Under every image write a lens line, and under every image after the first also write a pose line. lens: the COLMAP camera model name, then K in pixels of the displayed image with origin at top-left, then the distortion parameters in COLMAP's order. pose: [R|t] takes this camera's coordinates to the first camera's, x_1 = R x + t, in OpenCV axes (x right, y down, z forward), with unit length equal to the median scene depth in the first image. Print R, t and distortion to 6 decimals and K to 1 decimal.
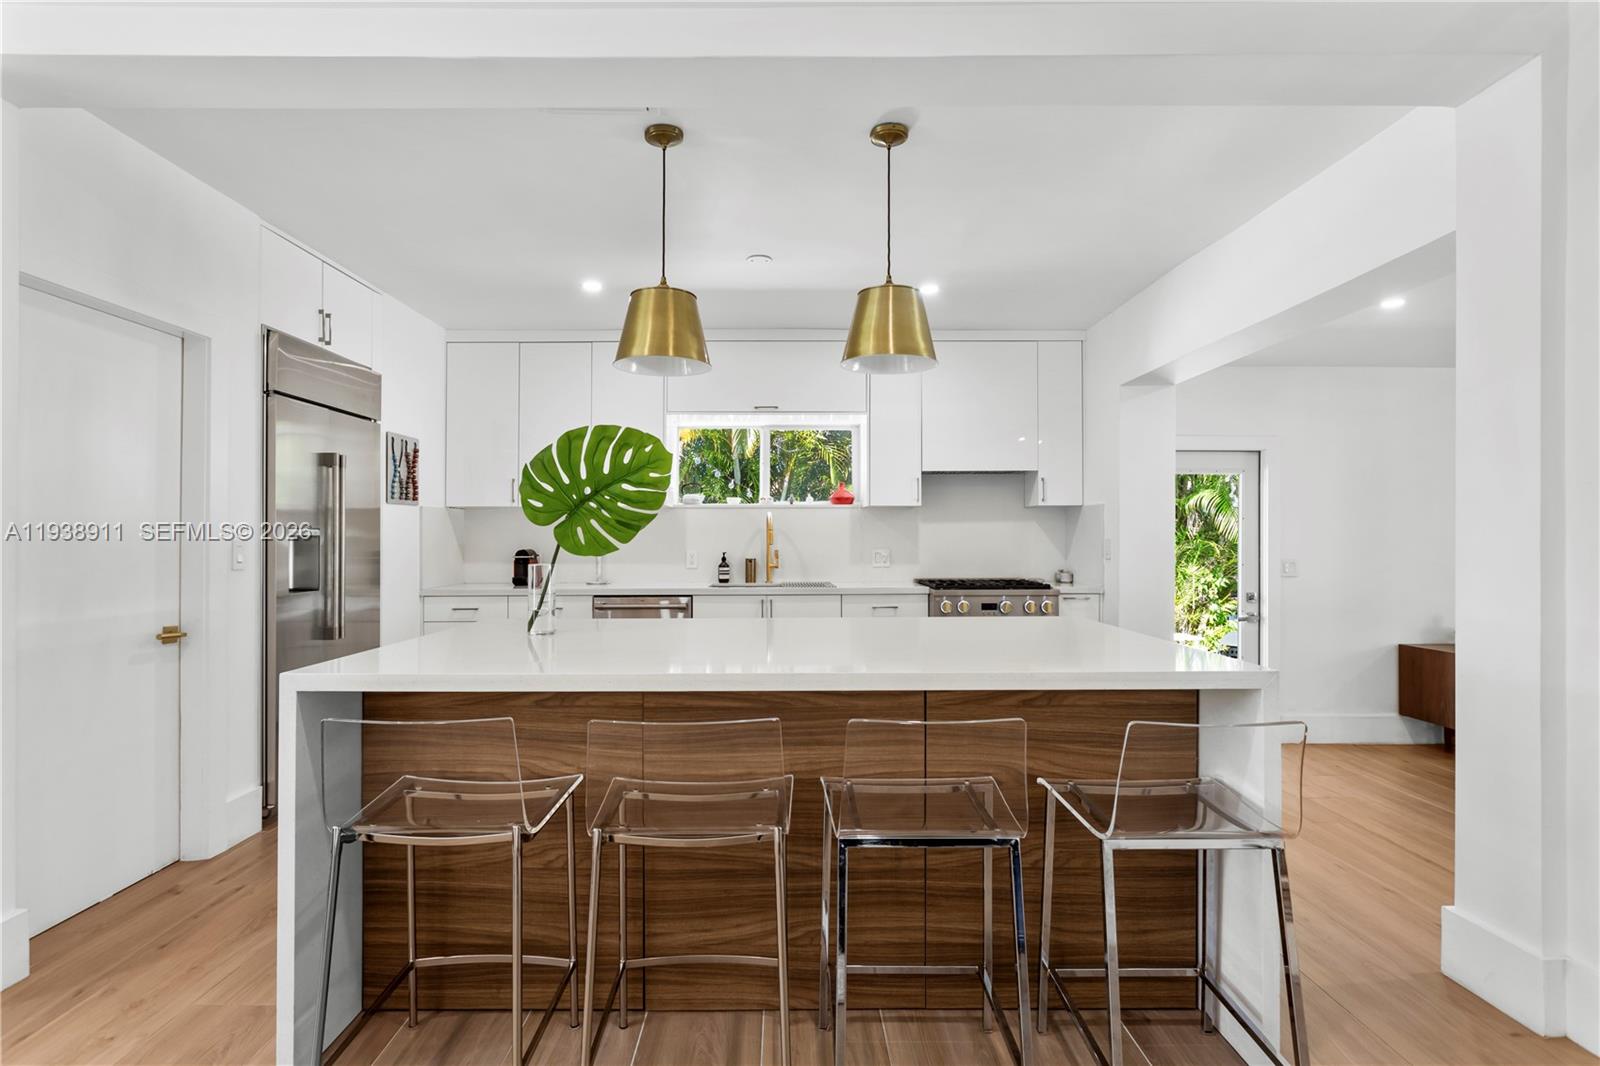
lens RADIAL K [[811.7, 0, 775.1], [0, 811.7, 529.8], [0, 0, 1]] dist [-0.001562, 0.000307]
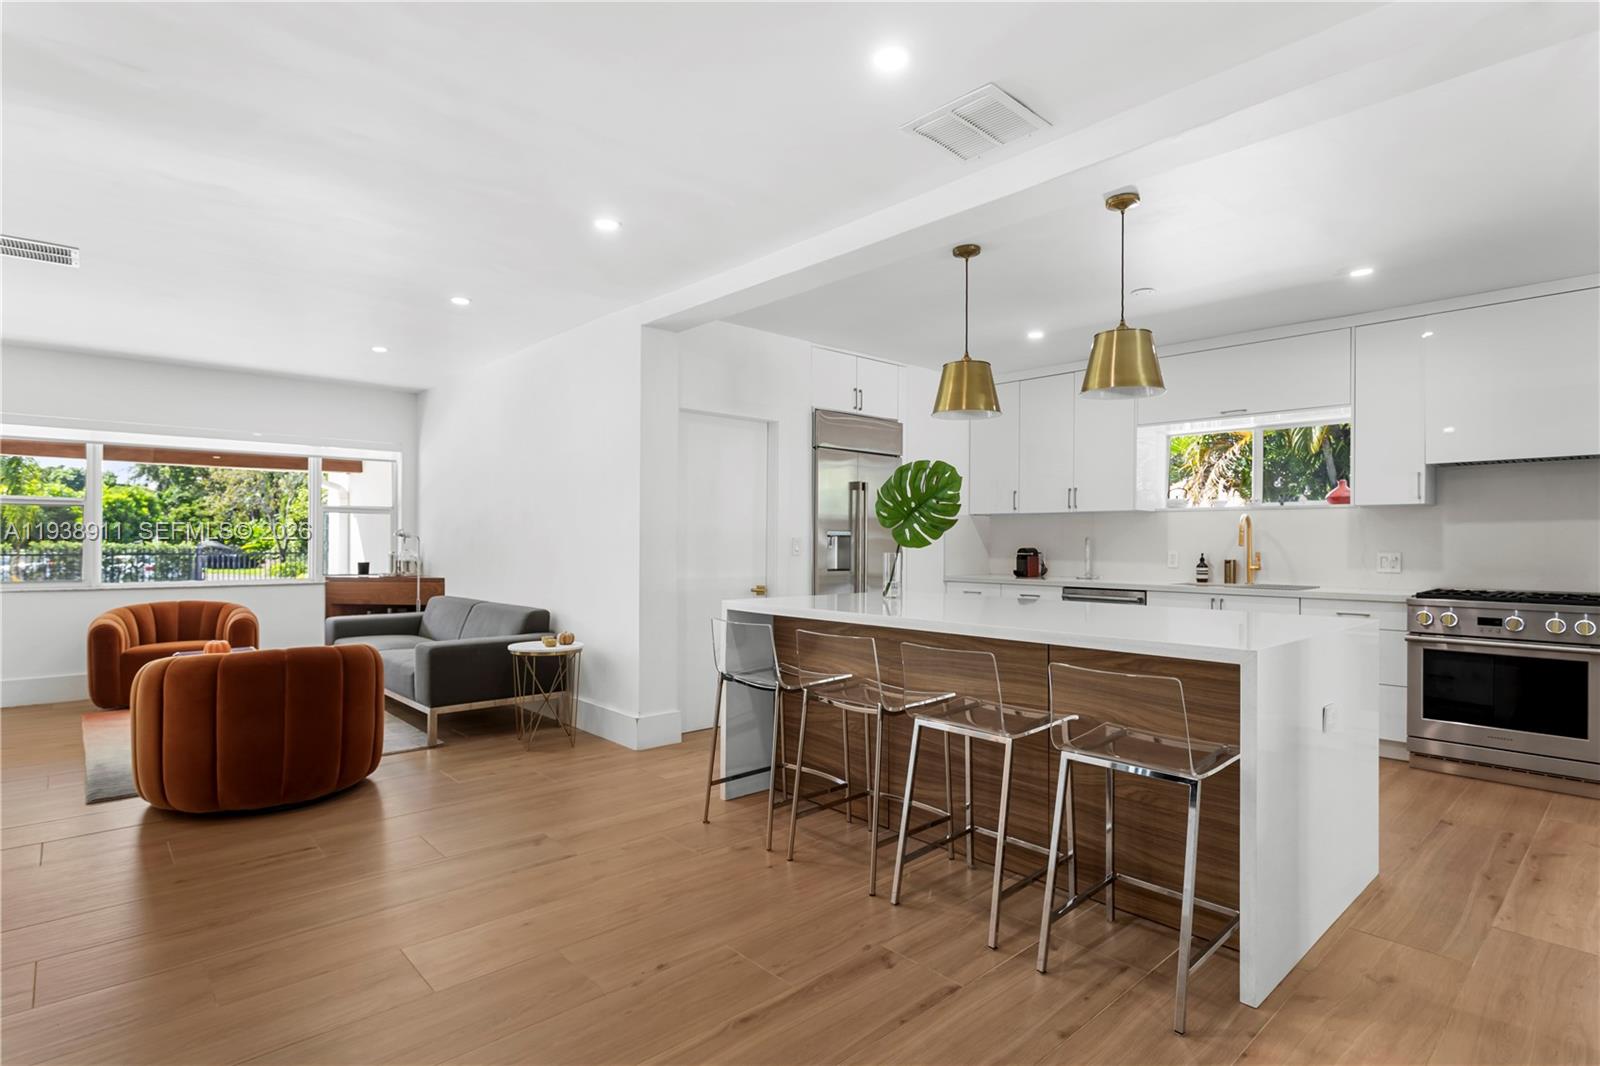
lens RADIAL K [[795.4, 0, 792.7], [0, 795.4, 540.6], [0, 0, 1]] dist [-0.000297, 0.000055]
pose [[0.680225, 0.006126, -0.732978, 0.663437], [0.000232, 0.999963, 0.008572, 0.005728], [0.733003, -0.006001, 0.680199, -0.160970]]
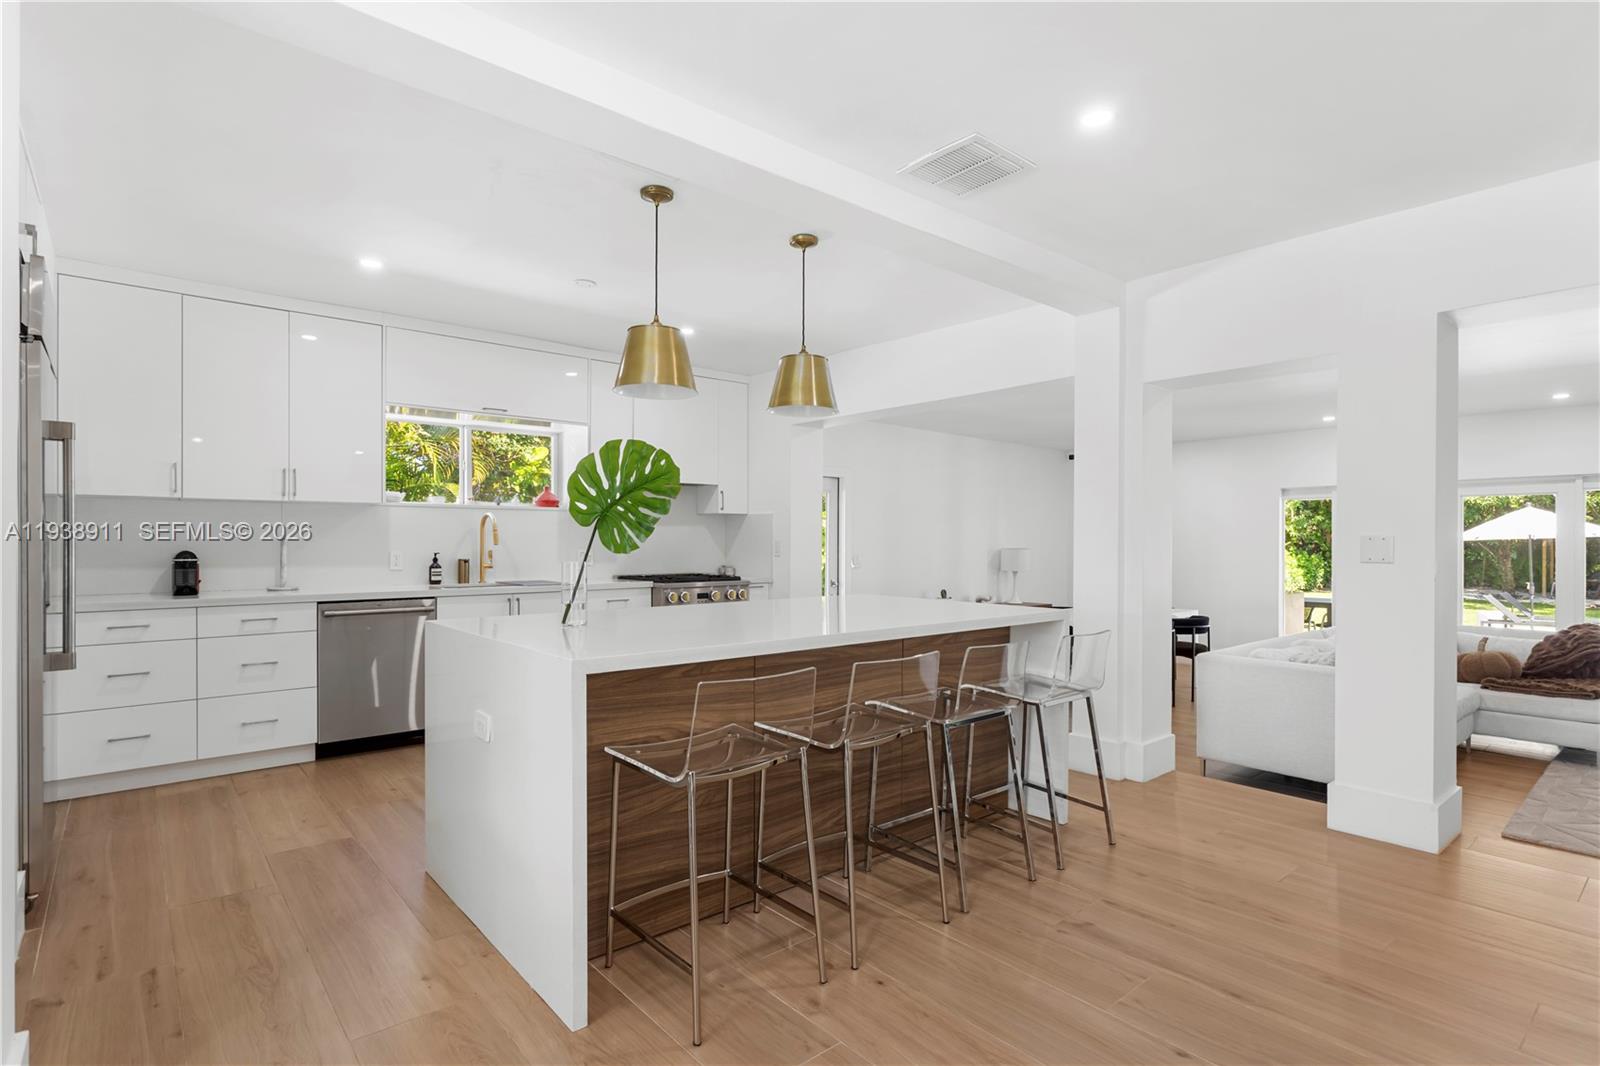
lens RADIAL K [[806.1, 0, 800.0], [0, 806.1, 533.0], [0, 0, 1]] dist [-0.001028, -0.000042]
pose [[0.757273, 0.010763, 0.653010, -0.732143], [-0.011807, 0.999926, -0.002789, 0.003607], [-0.652992, -0.005598, 0.757344, -0.018491]]
